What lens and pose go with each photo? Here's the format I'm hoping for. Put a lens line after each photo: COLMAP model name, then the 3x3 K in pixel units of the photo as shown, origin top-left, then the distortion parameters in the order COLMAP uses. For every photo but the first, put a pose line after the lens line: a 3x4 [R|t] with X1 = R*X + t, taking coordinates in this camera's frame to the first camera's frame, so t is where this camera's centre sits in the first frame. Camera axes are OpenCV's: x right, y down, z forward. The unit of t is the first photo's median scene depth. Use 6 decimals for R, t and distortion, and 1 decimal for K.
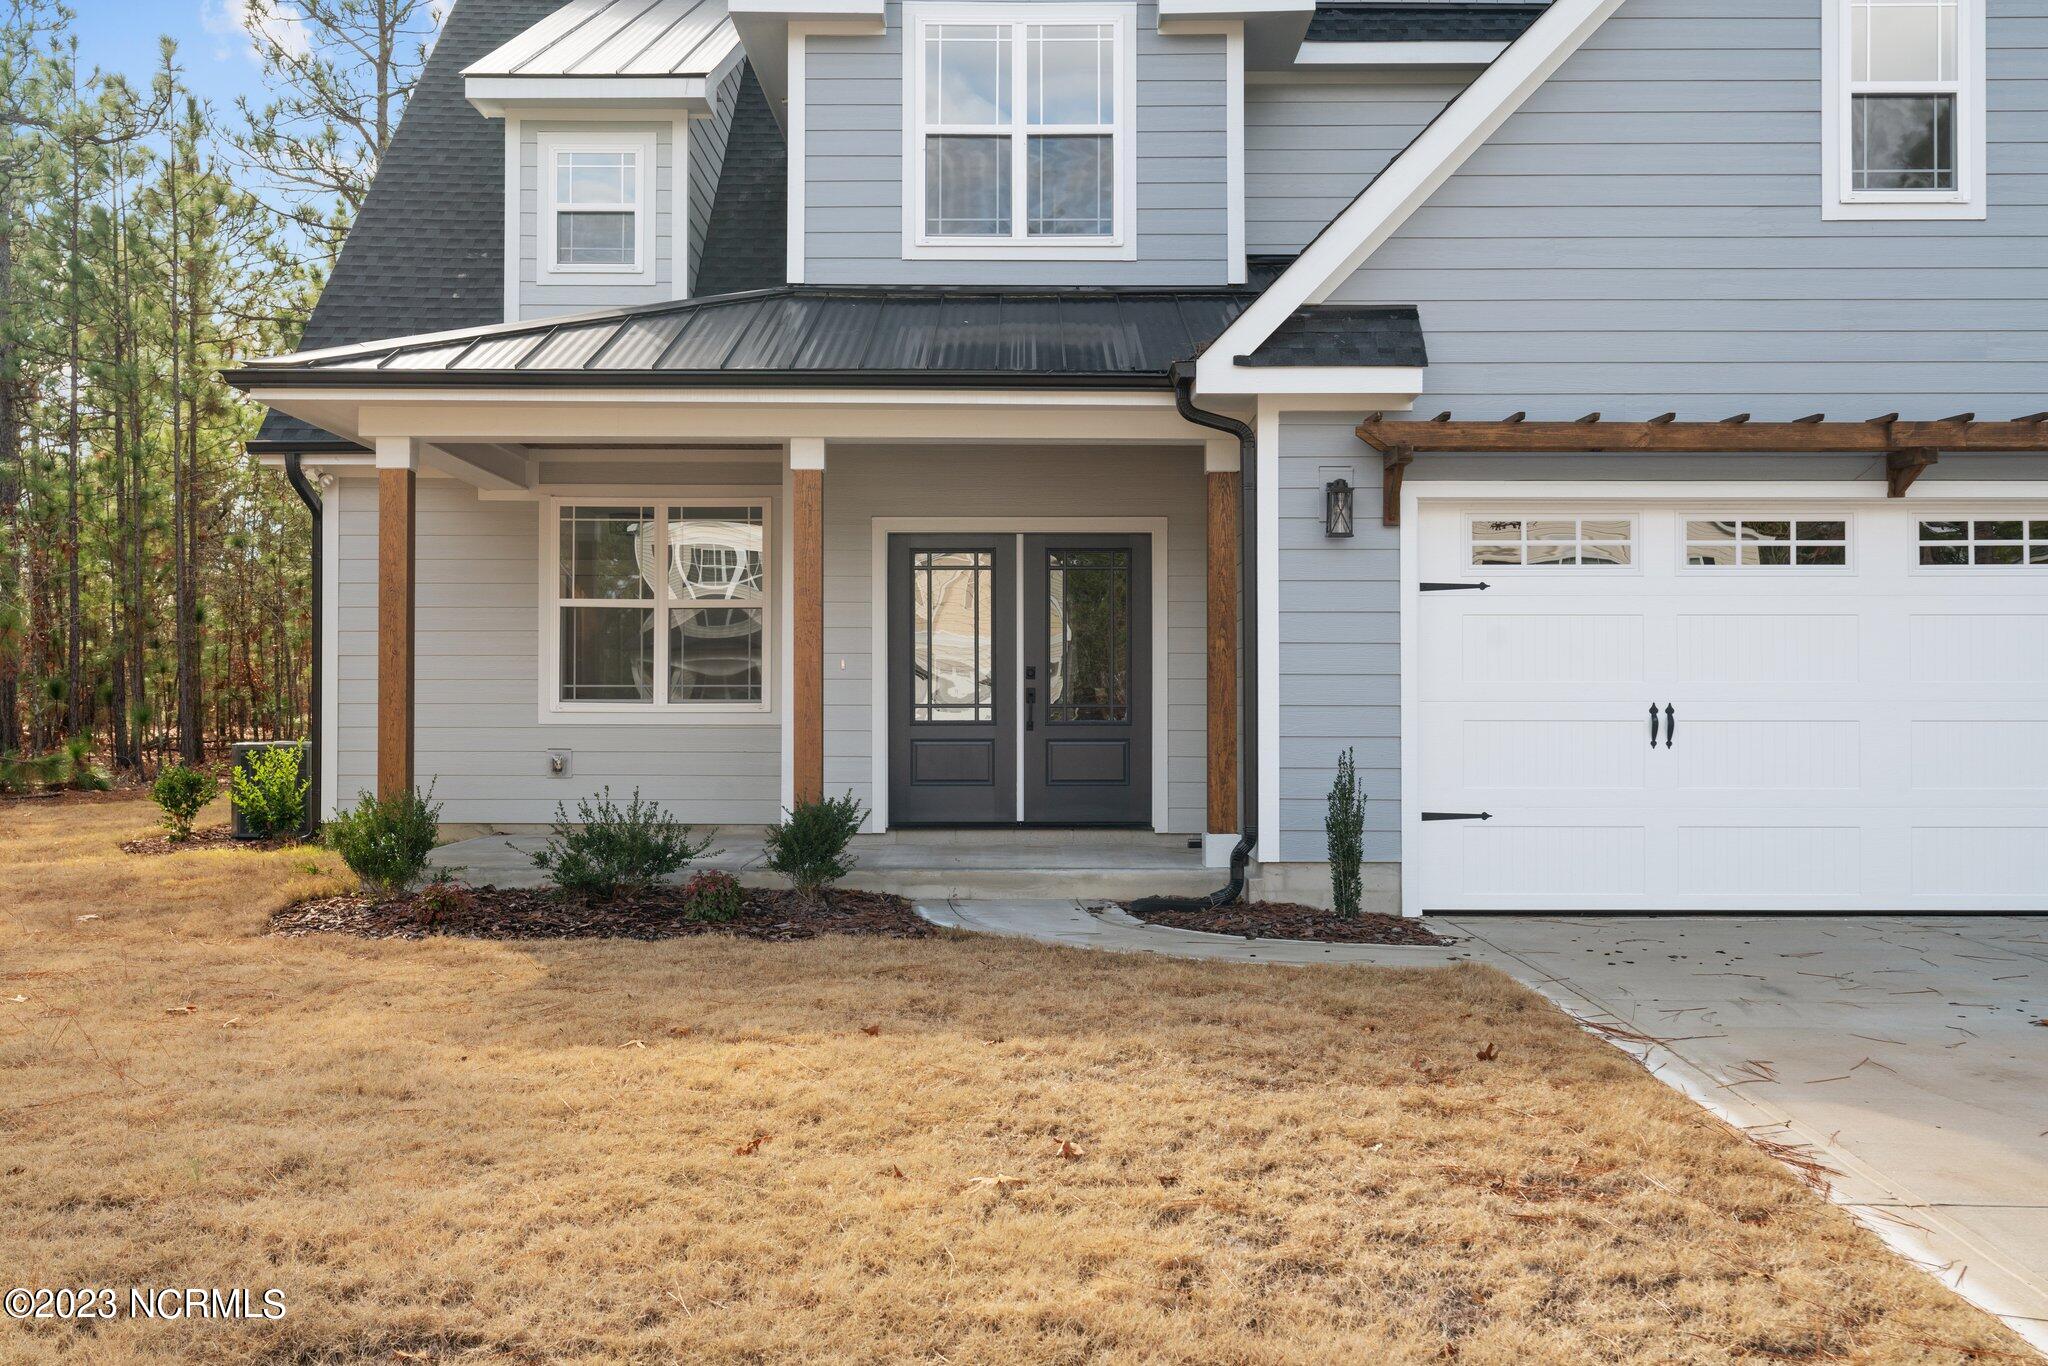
lens RADIAL K [[2007.9, 0, 984.5], [0, 2007.9, 700.4], [0, 0, 1]] dist [0.012399, 0.000000]
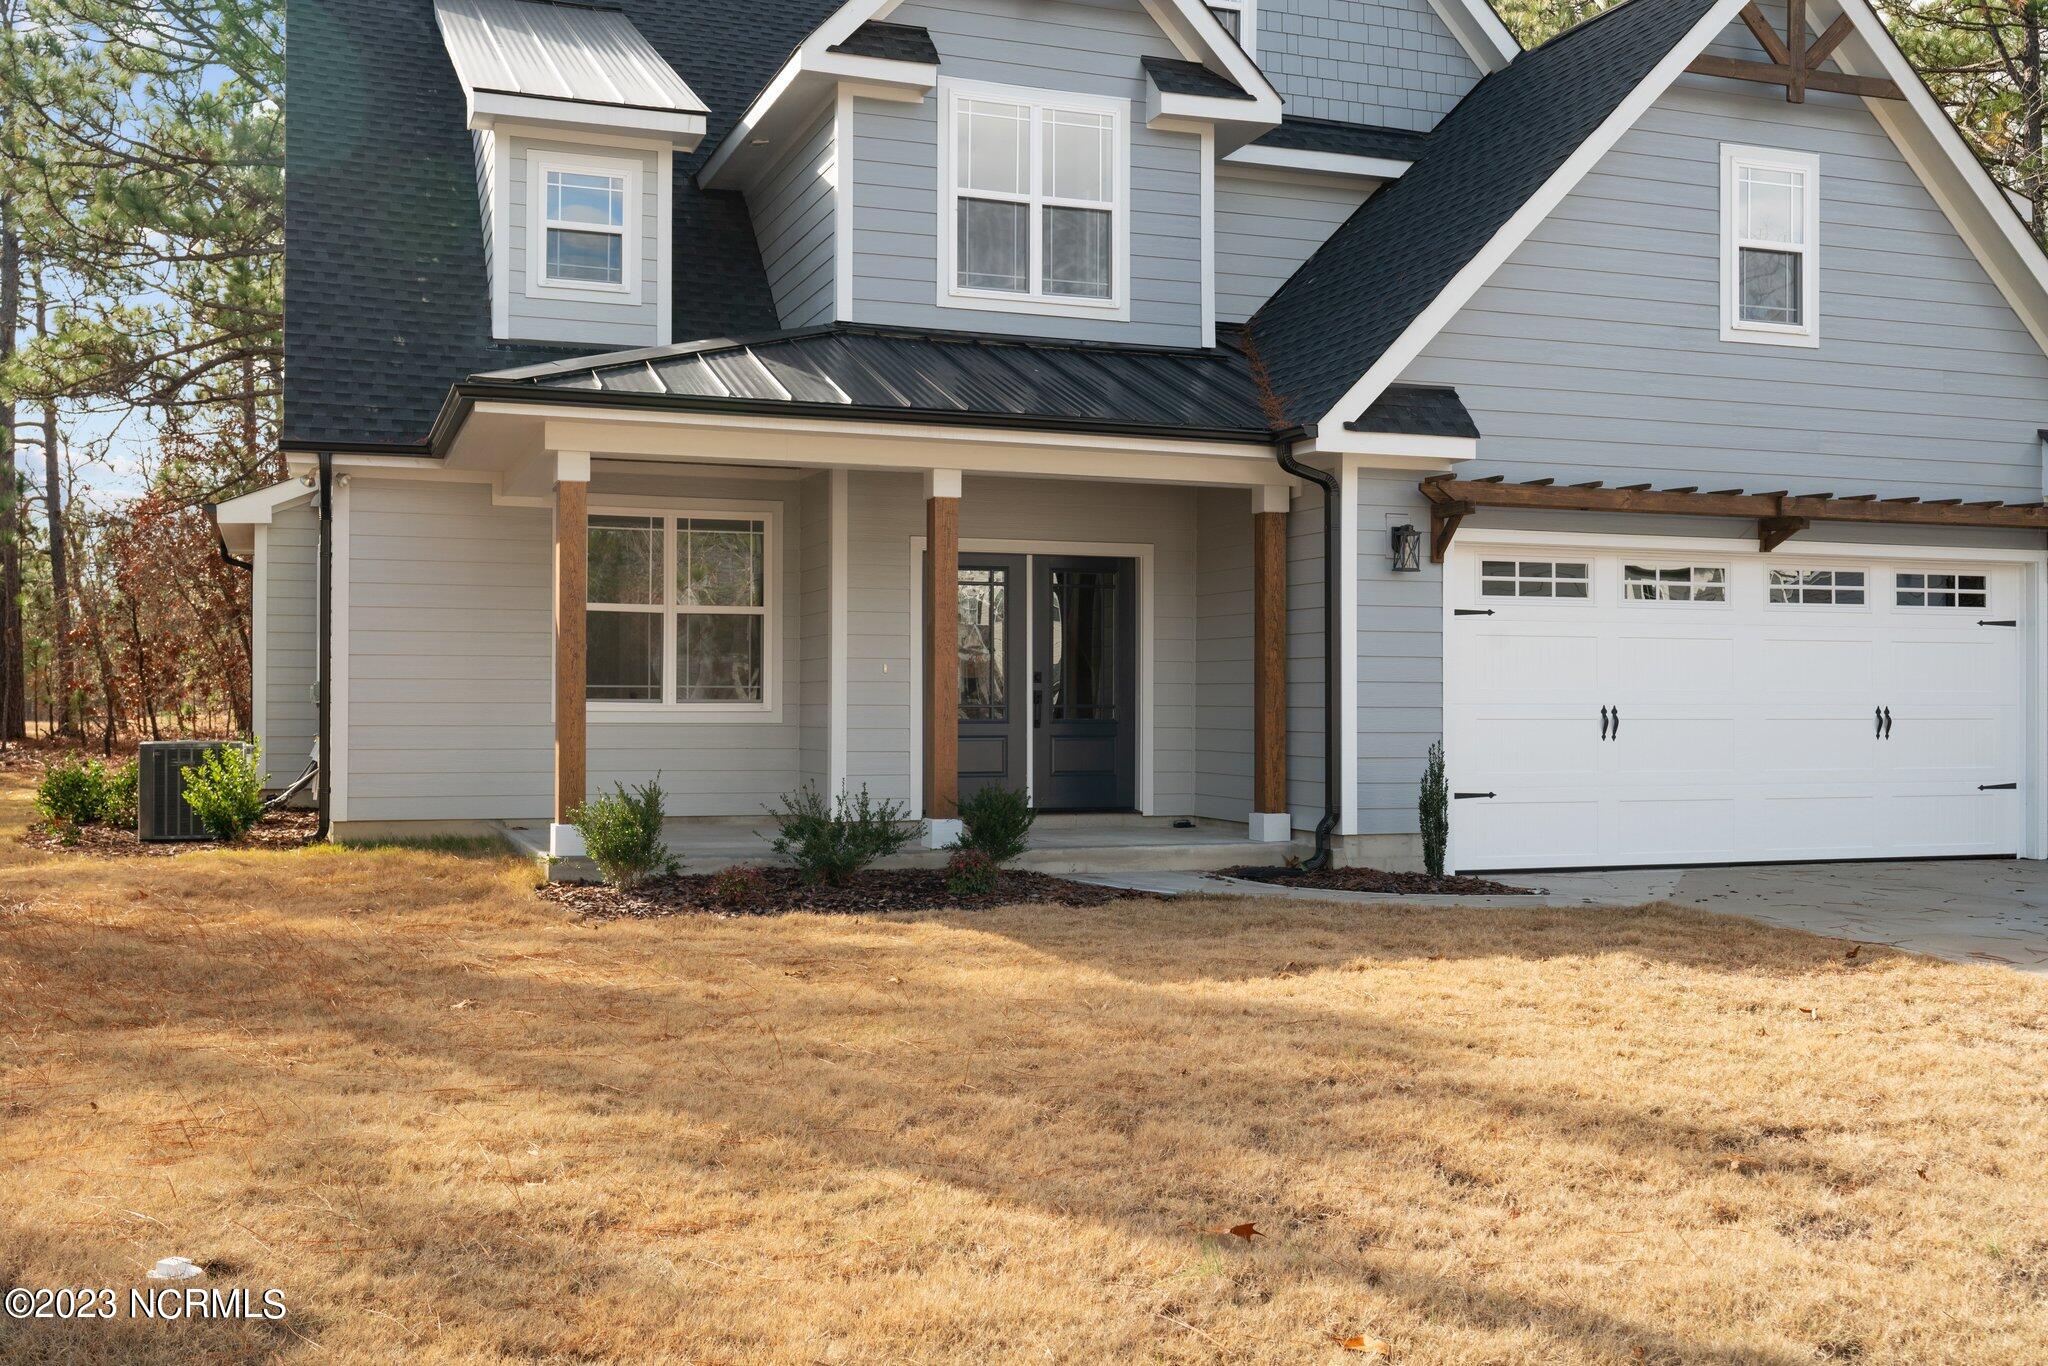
lens RADIAL K [[2007.9, 0, 978.0], [0, 2007.9, 709.0], [0, 0, 1]] dist [0.012399, 0.000000]
pose [[0.936907, 0.001797, 0.349573, -0.480847], [-0.003648, 0.999983, 0.004638, -0.001058], [-0.349559, -0.005620, 0.936898, -0.065202]]
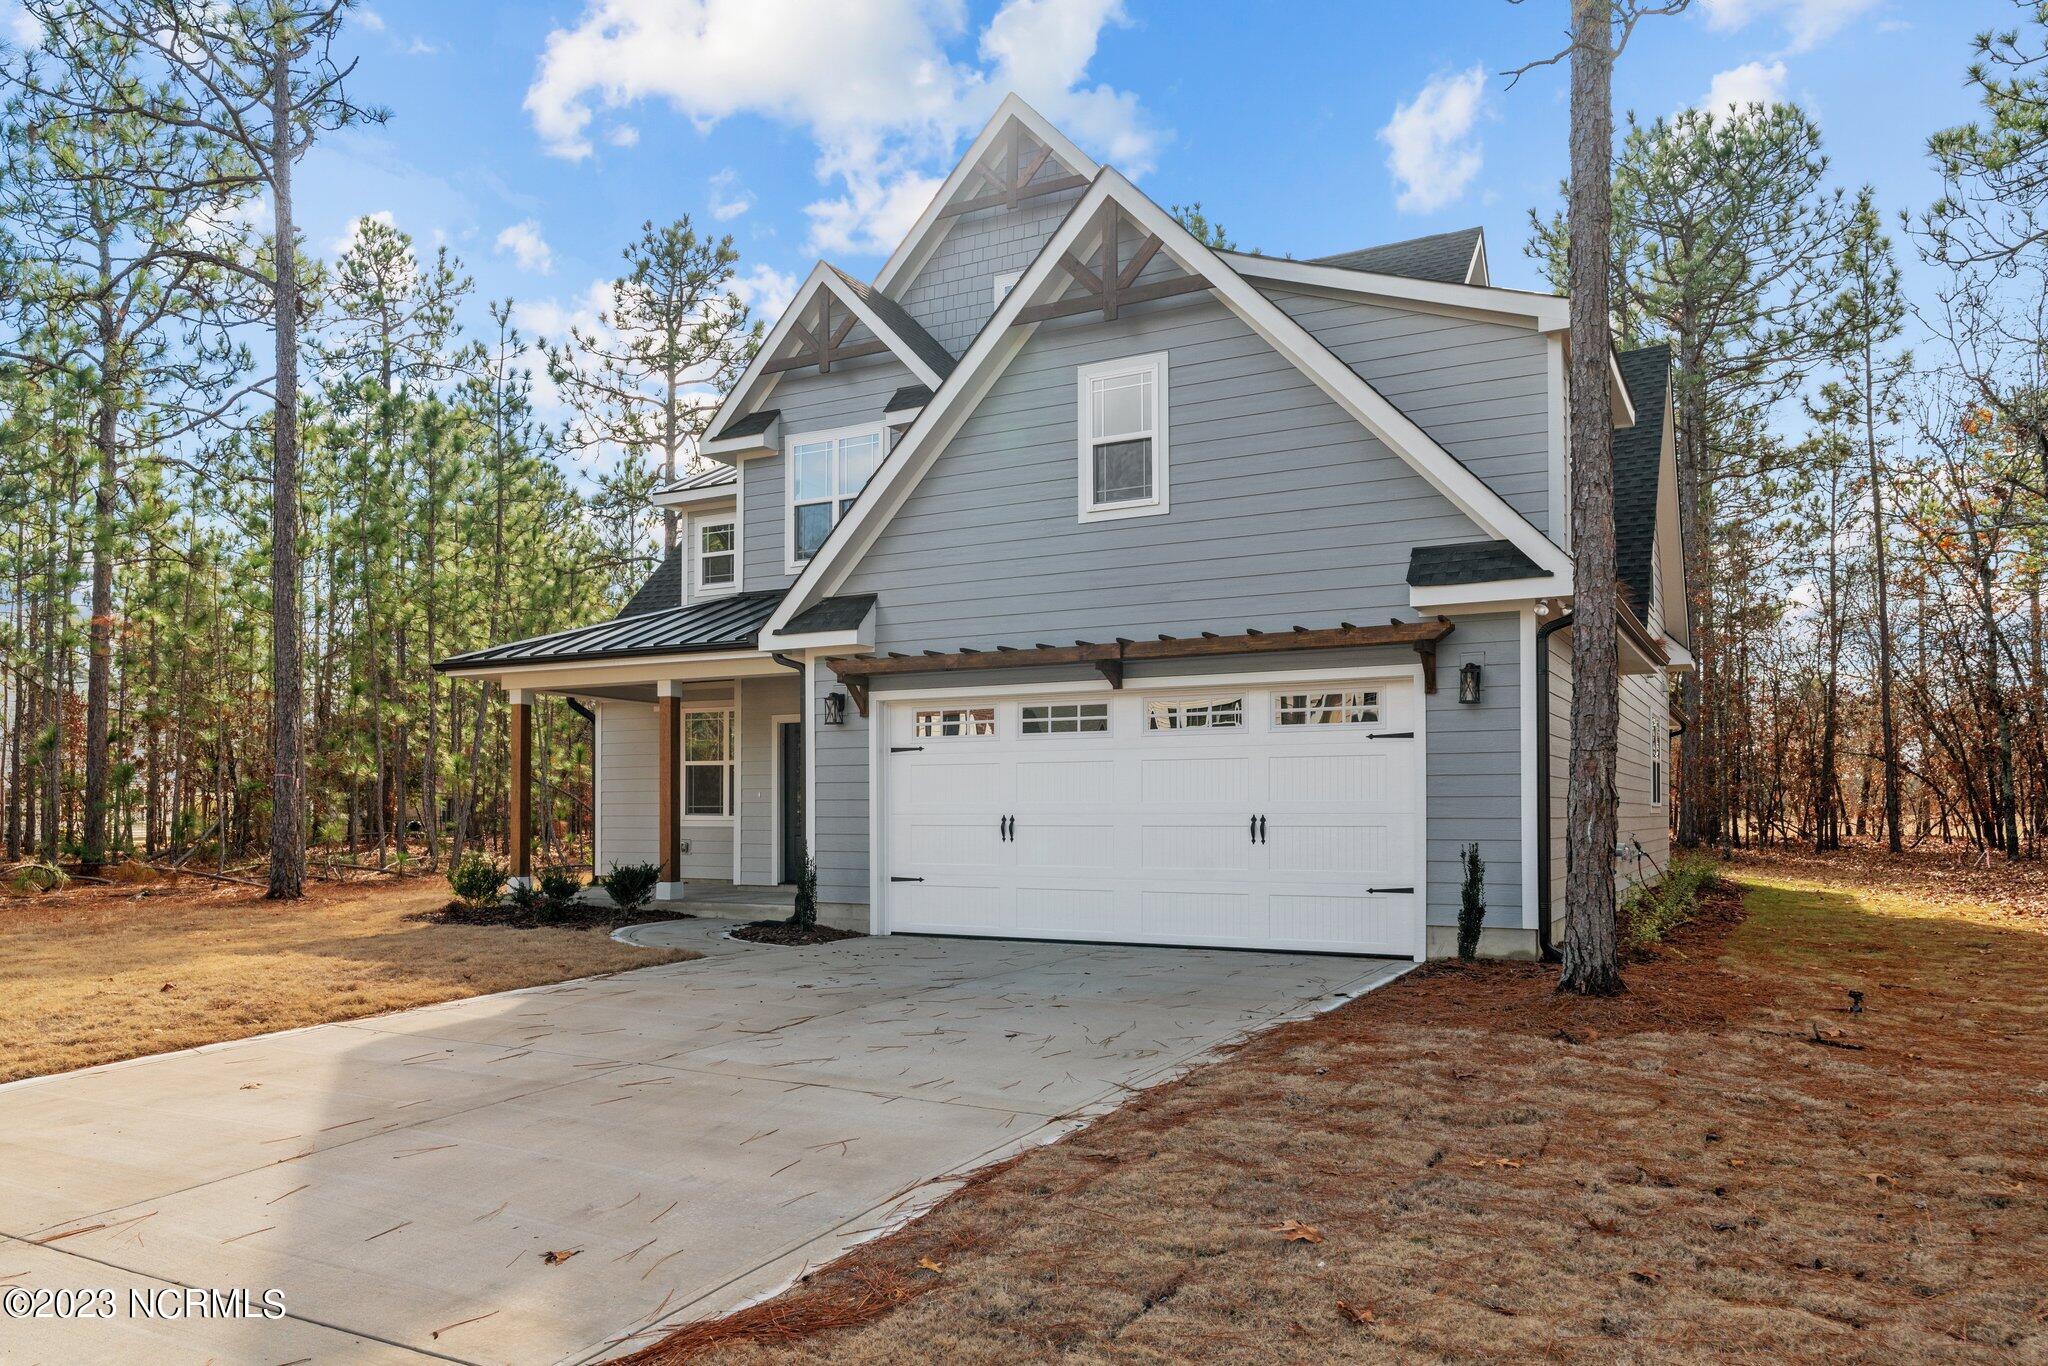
lens RADIAL K [[1352.9, 0, 1015.3], [0, 1352.9, 818.4], [0, 0, 1]] dist [-0.008595, -0.000499]
pose [[0.889261, -0.000039, -0.457400, 0.842390], [0.002966, 0.999979, 0.005681, -0.002590], [0.457390, -0.006409, 0.889243, -0.013431]]
